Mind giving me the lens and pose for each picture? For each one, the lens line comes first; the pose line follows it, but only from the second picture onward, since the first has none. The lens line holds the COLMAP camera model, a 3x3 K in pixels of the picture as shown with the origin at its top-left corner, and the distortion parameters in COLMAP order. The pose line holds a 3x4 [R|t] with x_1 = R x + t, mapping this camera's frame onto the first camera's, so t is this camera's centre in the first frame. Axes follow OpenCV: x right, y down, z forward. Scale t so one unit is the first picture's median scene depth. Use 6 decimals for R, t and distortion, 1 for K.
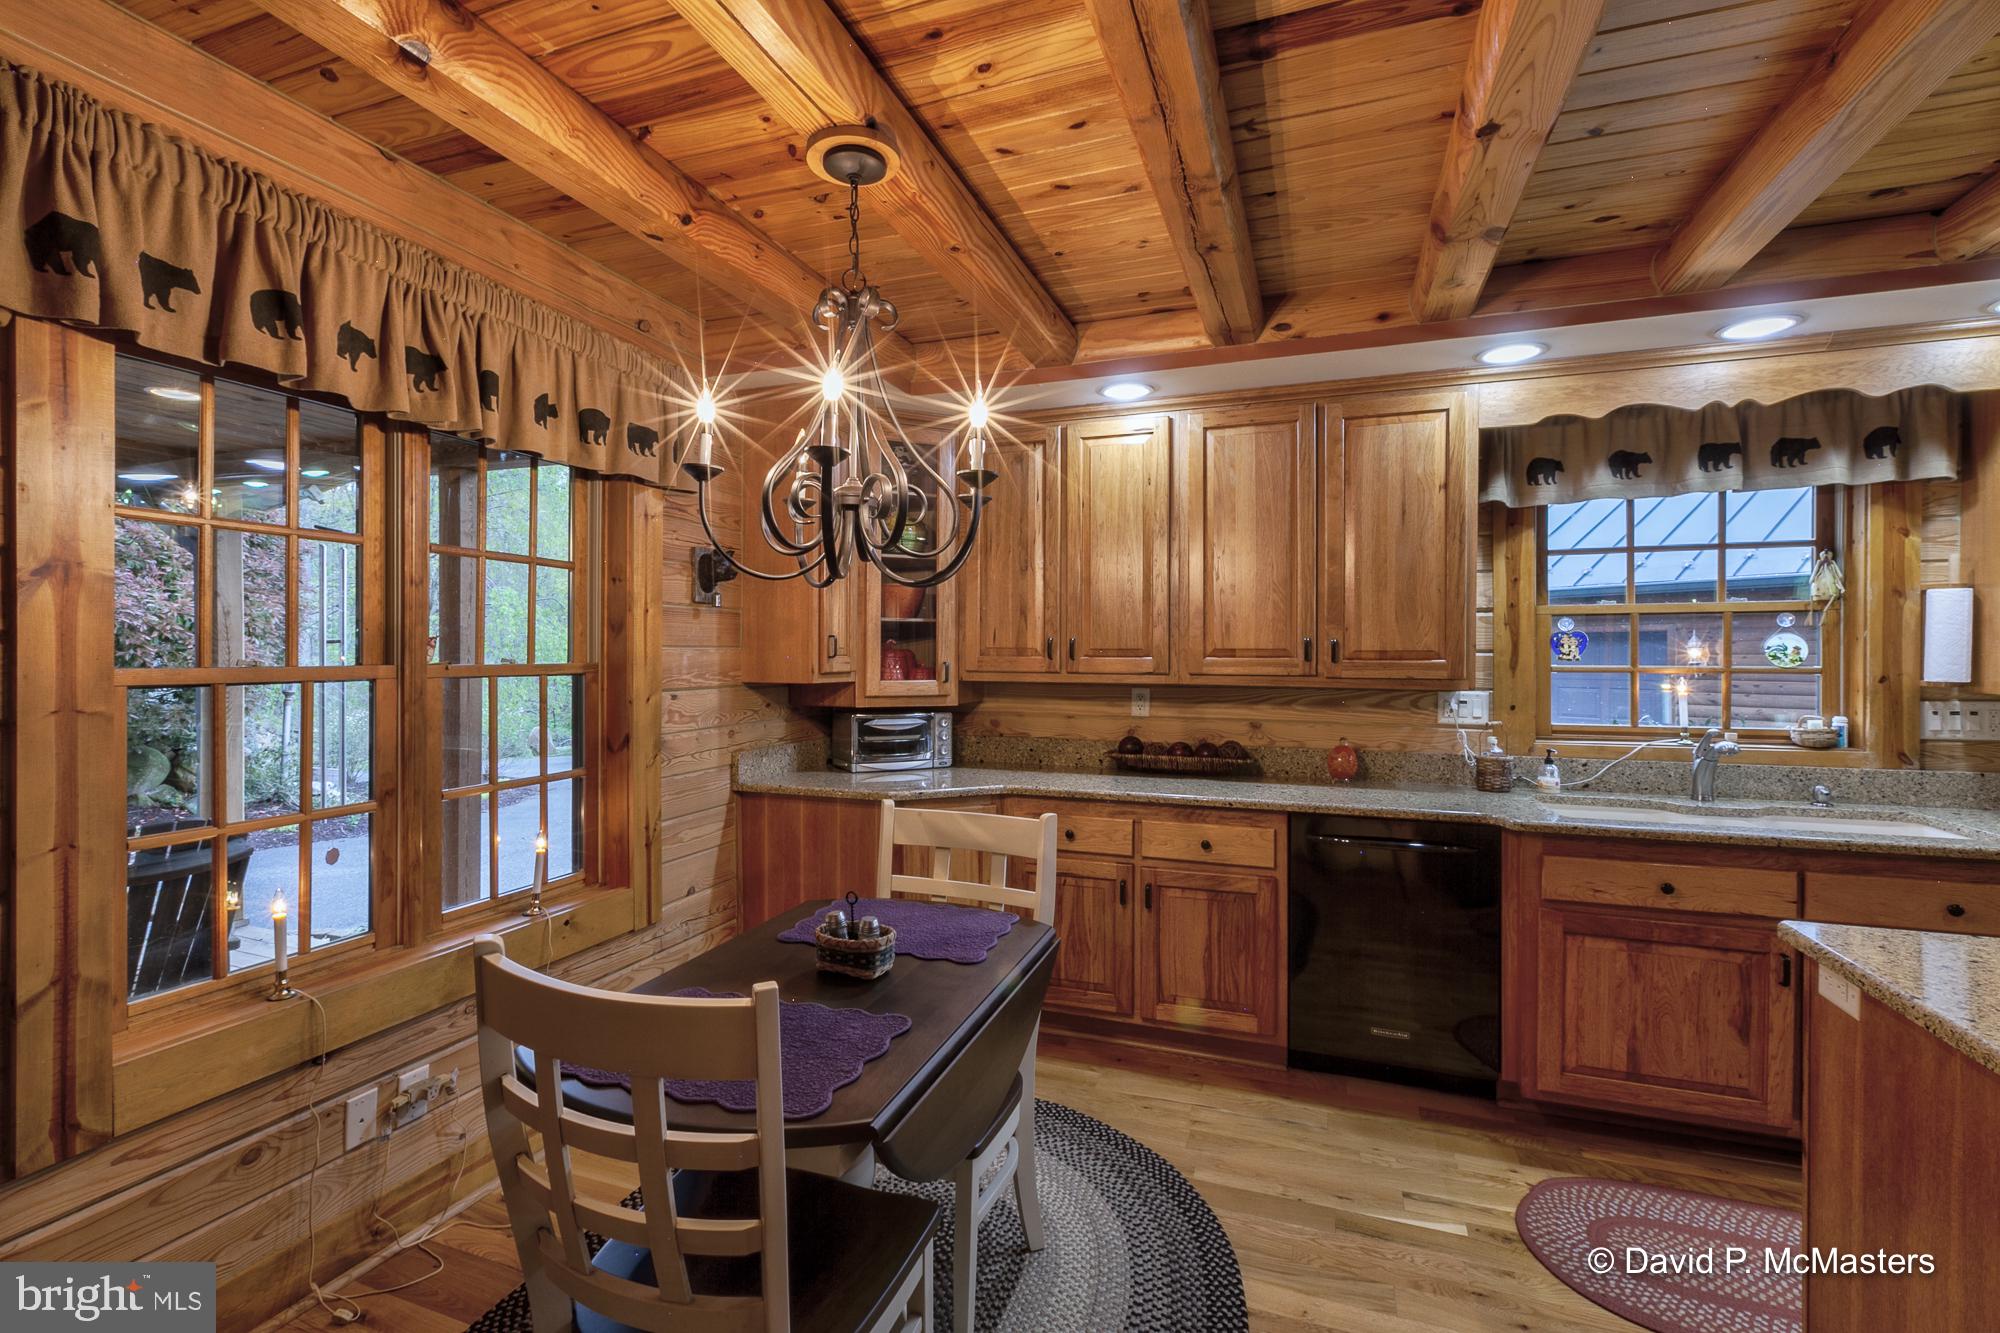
lens RADIAL K [[911.0, 0, 966.7], [0, 911.0, 651.1], [0, 0, 1]] dist [0.003427, -0.003408]
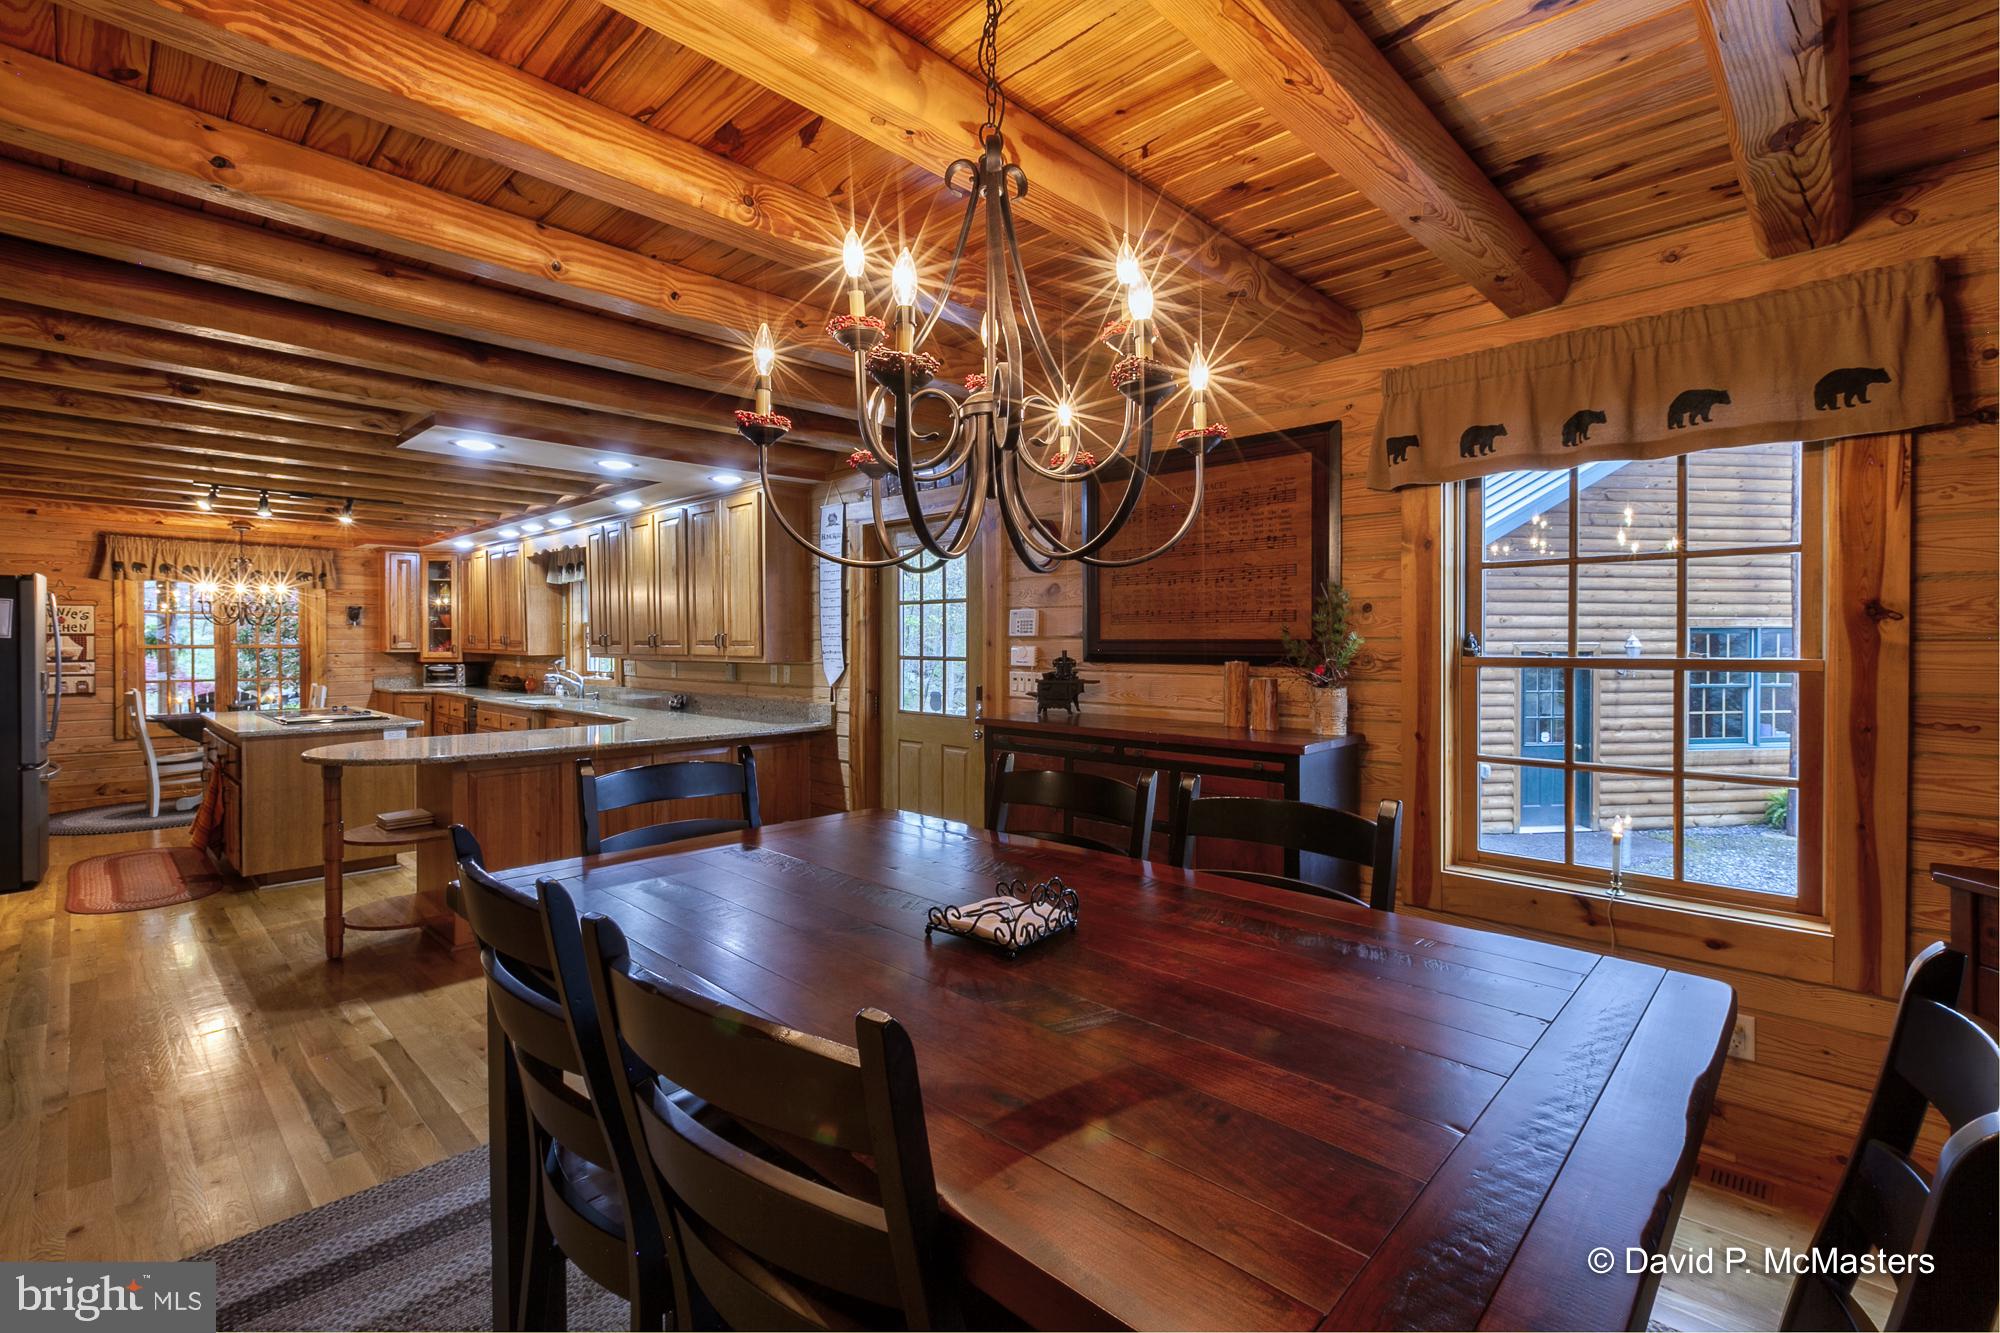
lens RADIAL K [[911.0, 0, 994.3], [0, 911.0, 650.0], [0, 0, 1]] dist [0.003427, -0.003408]
pose [[0.910369, 0.004596, -0.413771, 2.739477], [0.000934, 0.999913, 0.013163, -0.006768], [0.413795, -0.012370, 0.910286, -0.807398]]
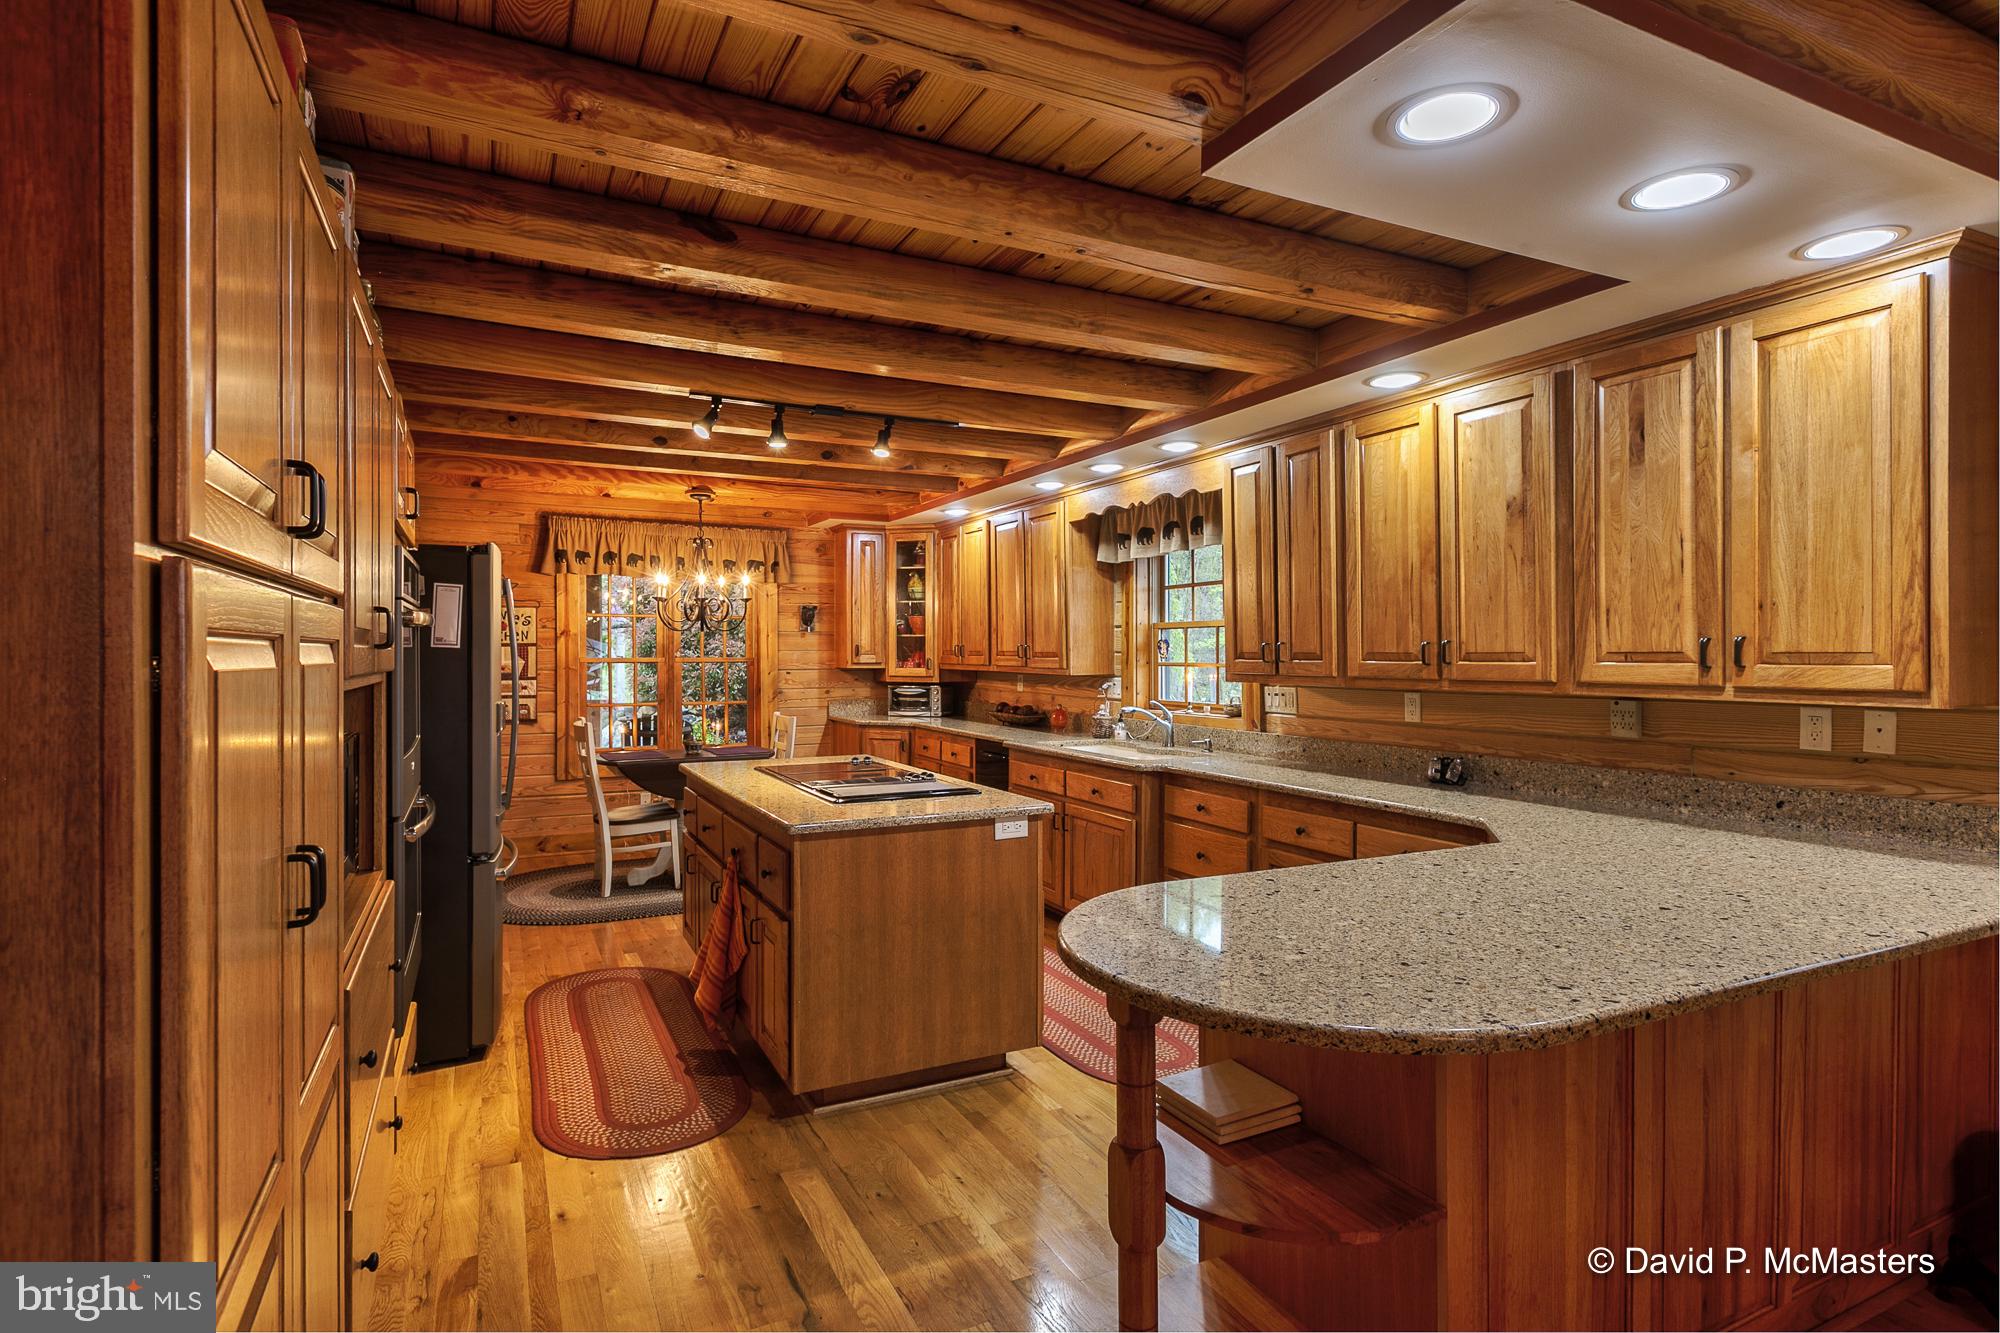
lens RADIAL K [[1041.7, 0, 978.5], [0, 1041.7, 656.0], [0, 0, 1]] dist [0.003433, 0.000622]
pose [[0.711695, 0.002528, -0.702484, 1.713831], [0.002101, 0.999981, 0.005728, -0.005148], [0.702485, -0.005552, 0.711677, -0.480530]]
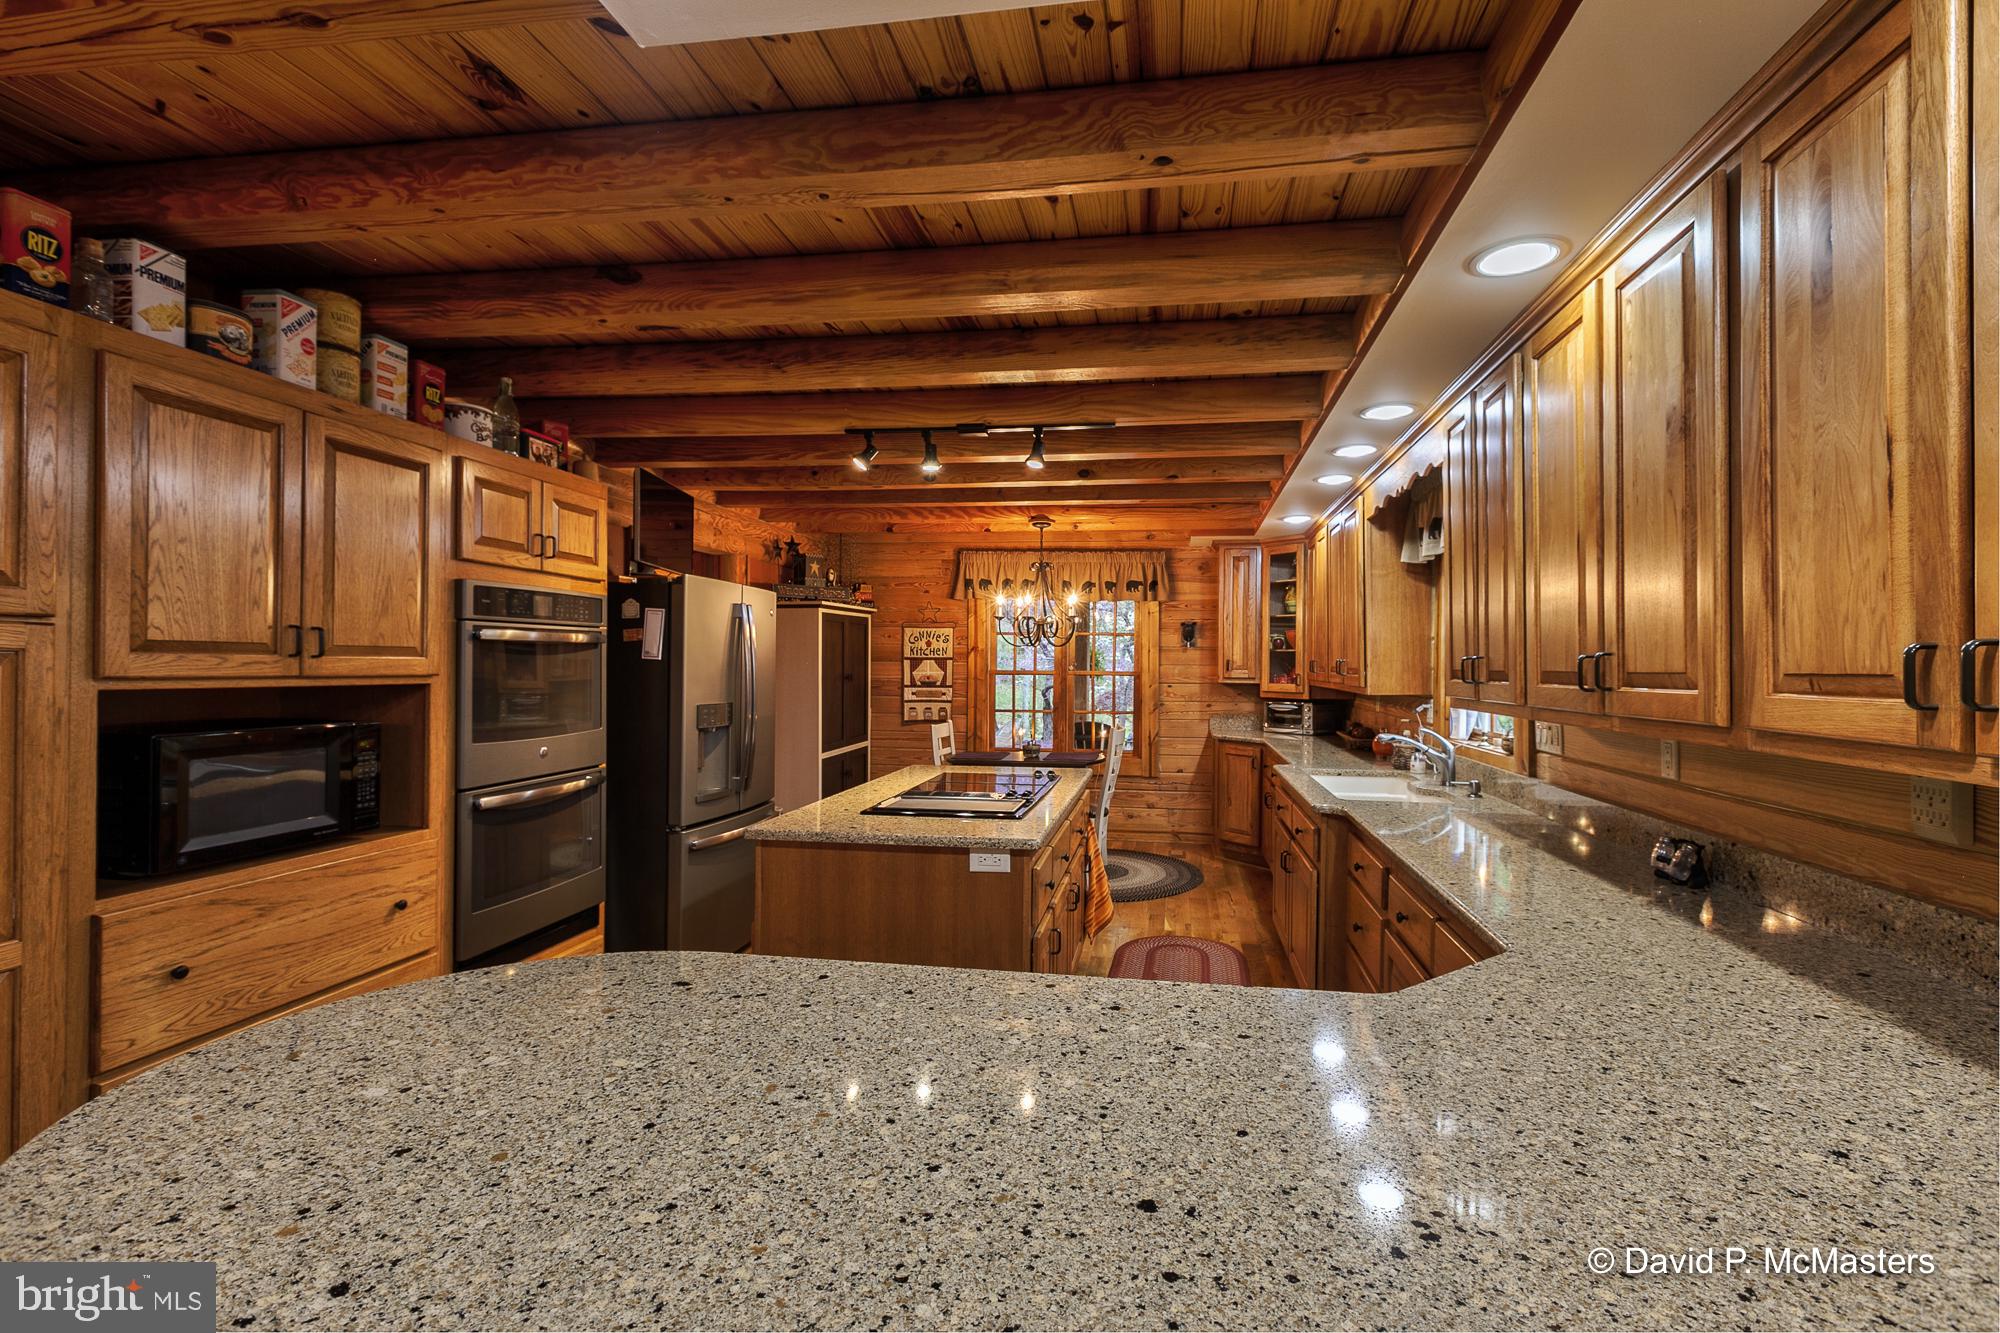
lens RADIAL K [[911.0, 0, 1011.3], [0, 911.0, 665.9], [0, 0, 1]] dist [0.003427, -0.003408]
pose [[0.175683, 0.002853, -0.984443, 1.817284], [-0.005503, 0.999983, 0.001916, -0.004717], [0.984431, 0.005081, 0.175696, 0.158887]]
